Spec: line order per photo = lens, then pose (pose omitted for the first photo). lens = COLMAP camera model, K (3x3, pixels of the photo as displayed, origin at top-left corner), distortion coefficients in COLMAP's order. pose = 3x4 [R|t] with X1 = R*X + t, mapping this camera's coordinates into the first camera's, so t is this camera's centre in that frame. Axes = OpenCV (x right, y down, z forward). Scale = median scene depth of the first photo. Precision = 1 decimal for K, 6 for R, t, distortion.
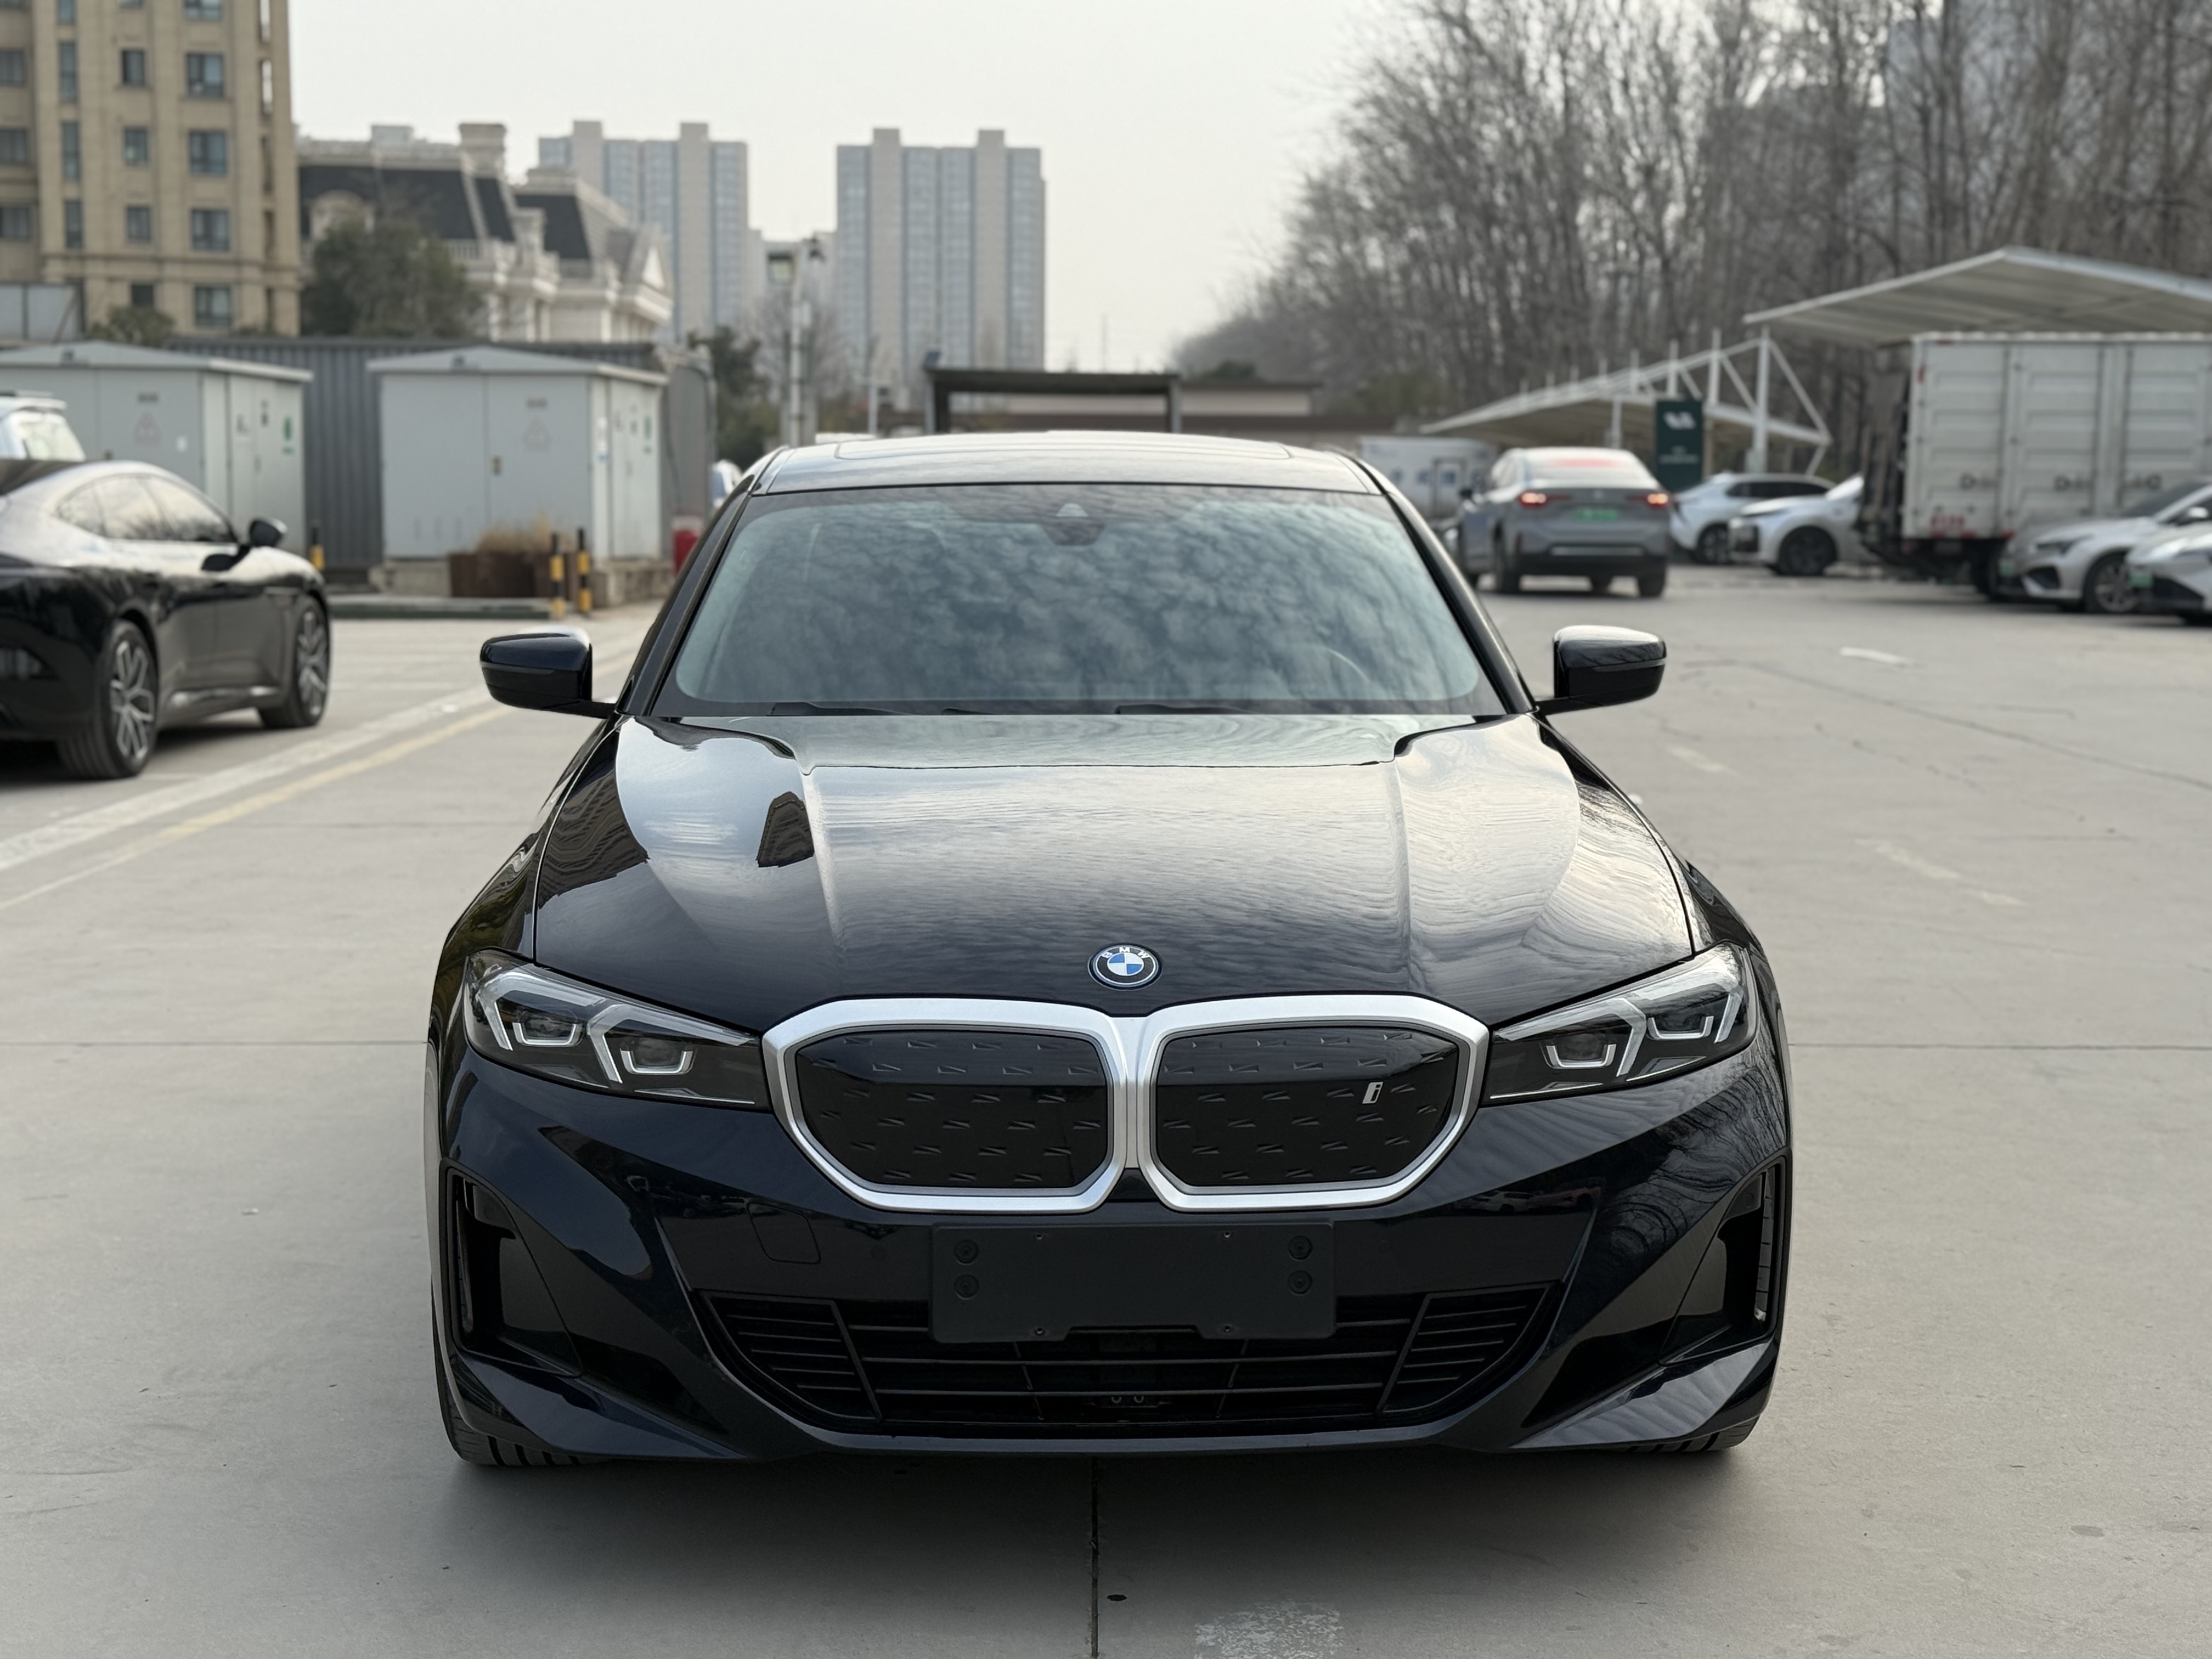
lens RADIAL K [[3328.9, 0, 1106.2], [0, 3328.9, 825.9], [0, 0, 1]] dist [0.055396, 0.000000]
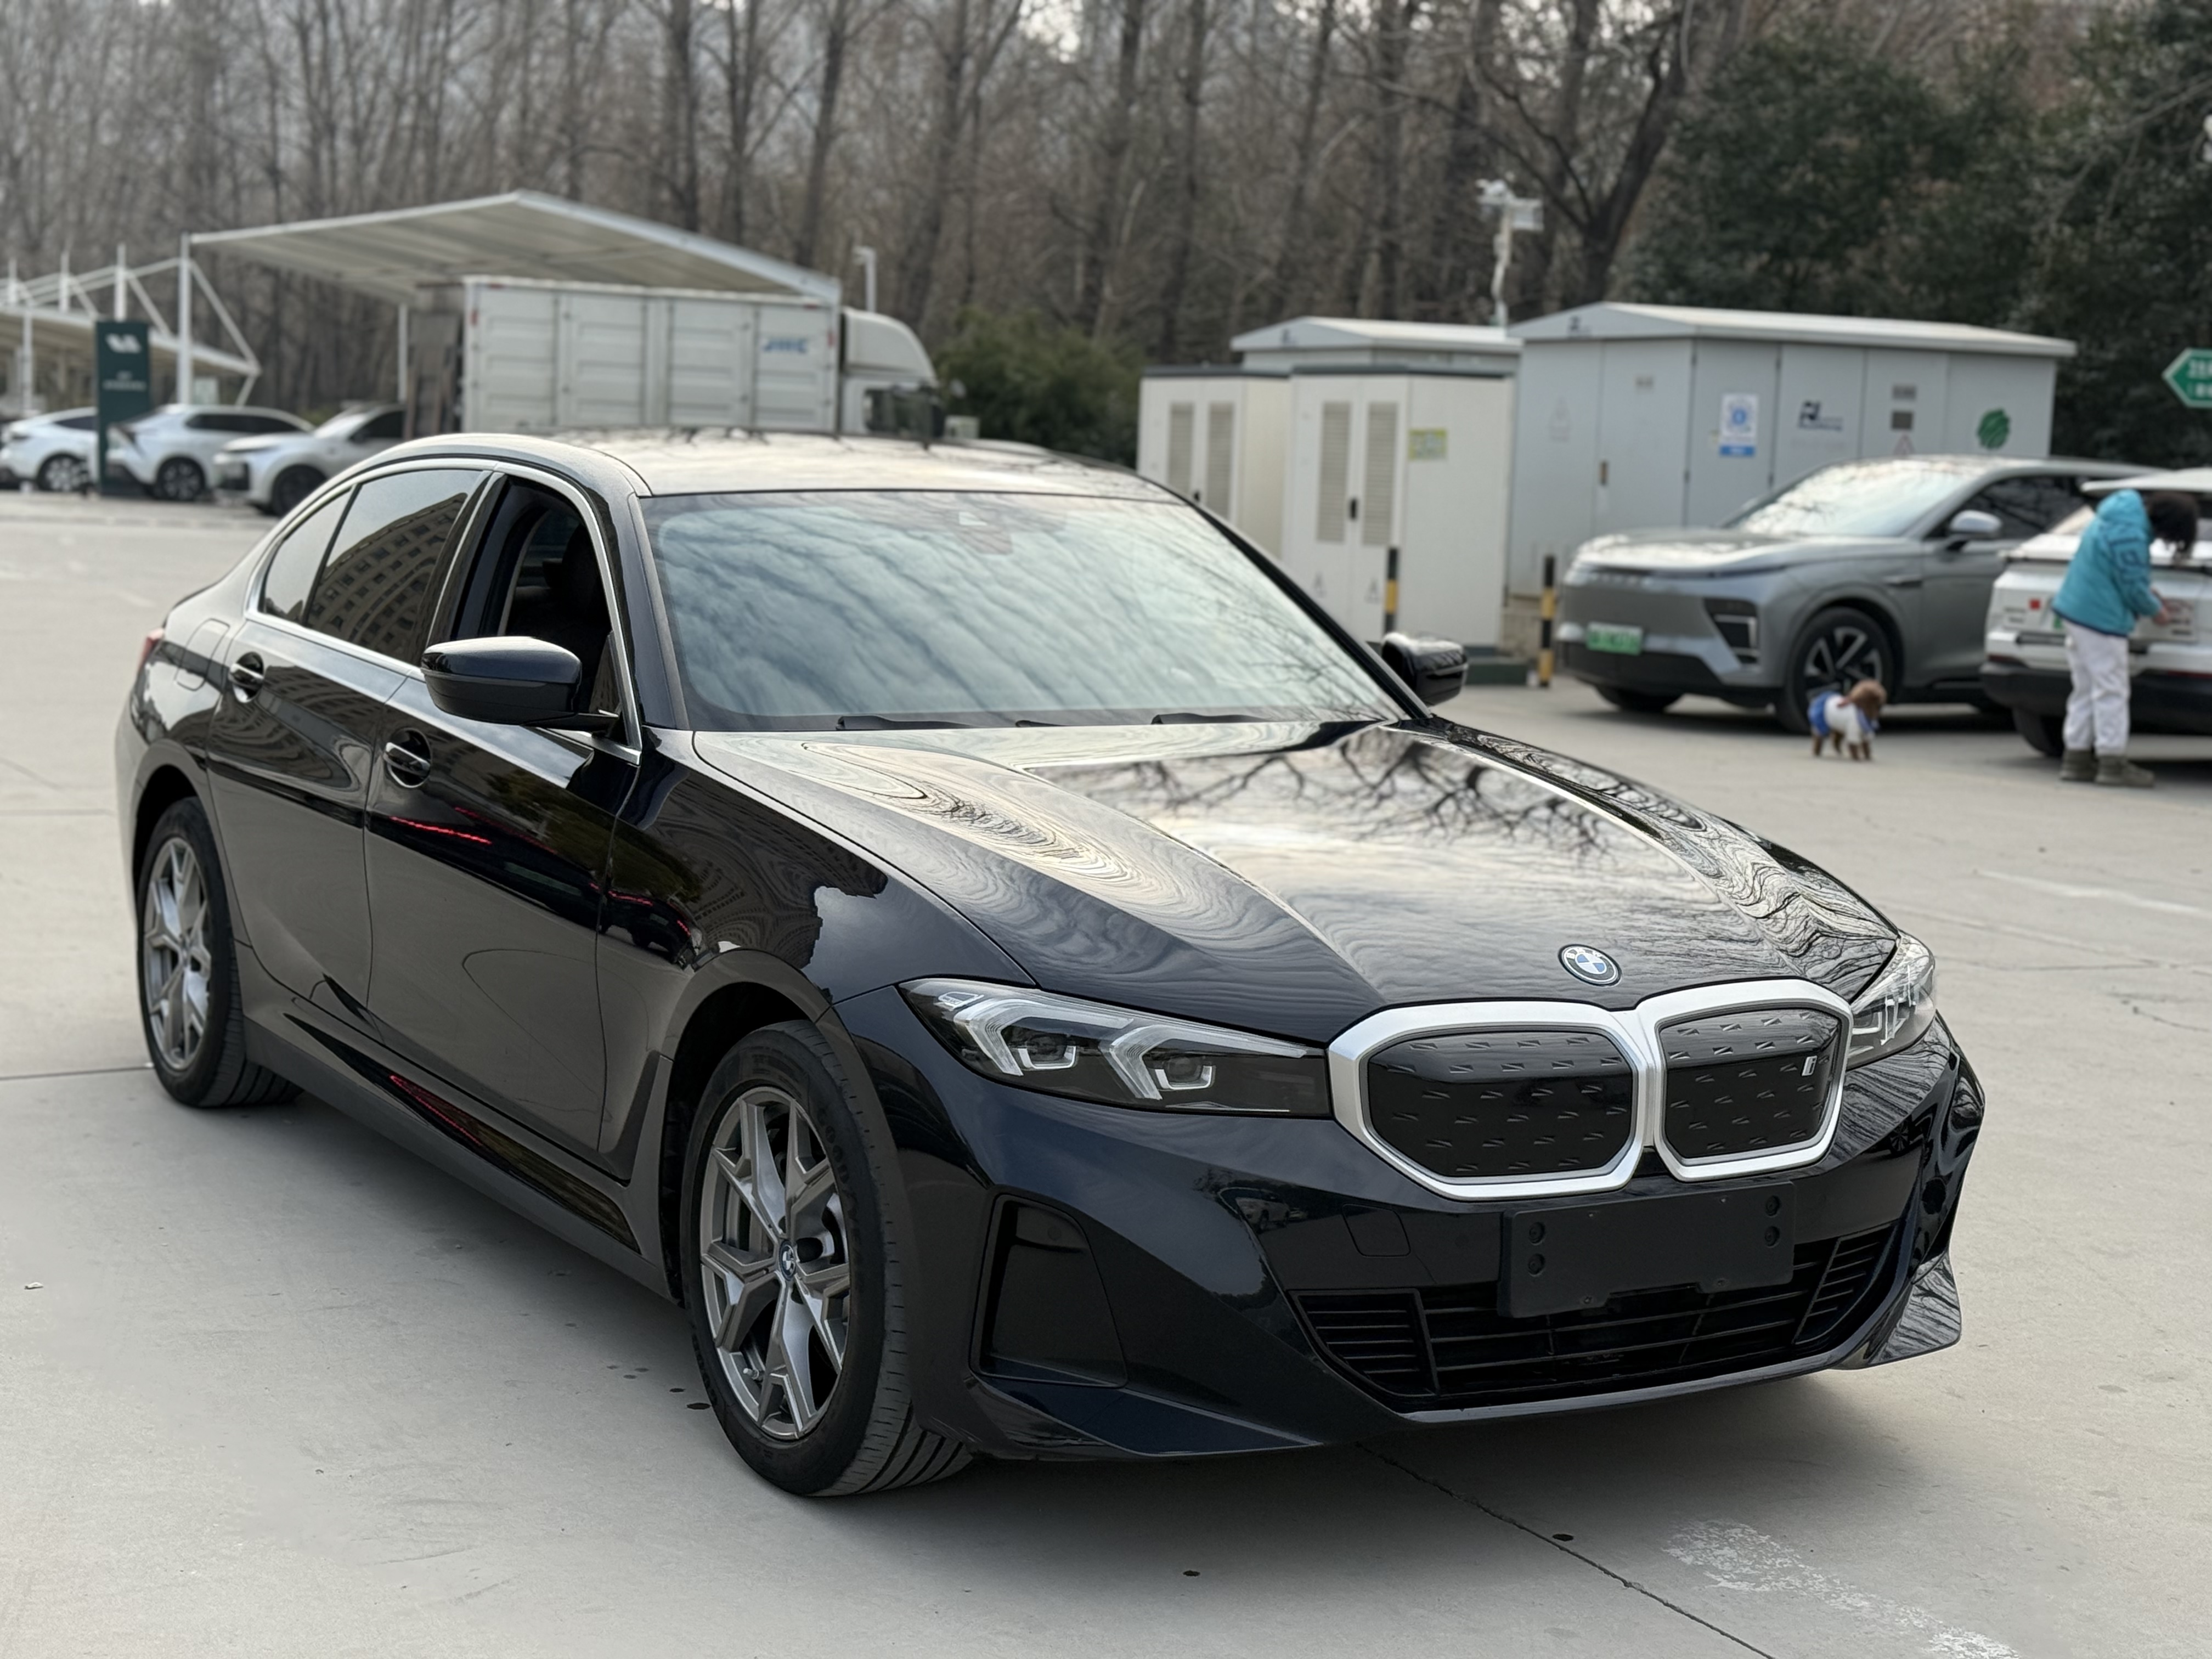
lens RADIAL K [[3488.1, 0, 1104.7], [0, 3488.1, 833.2], [0, 0, 1]] dist [0.133042, 0.000000]
pose [[0.864640, -0.028291, 0.501596, -0.118286], [0.018524, 0.999530, 0.024445, -0.005452], [-0.502051, -0.011845, 0.864757, 0.012560]]
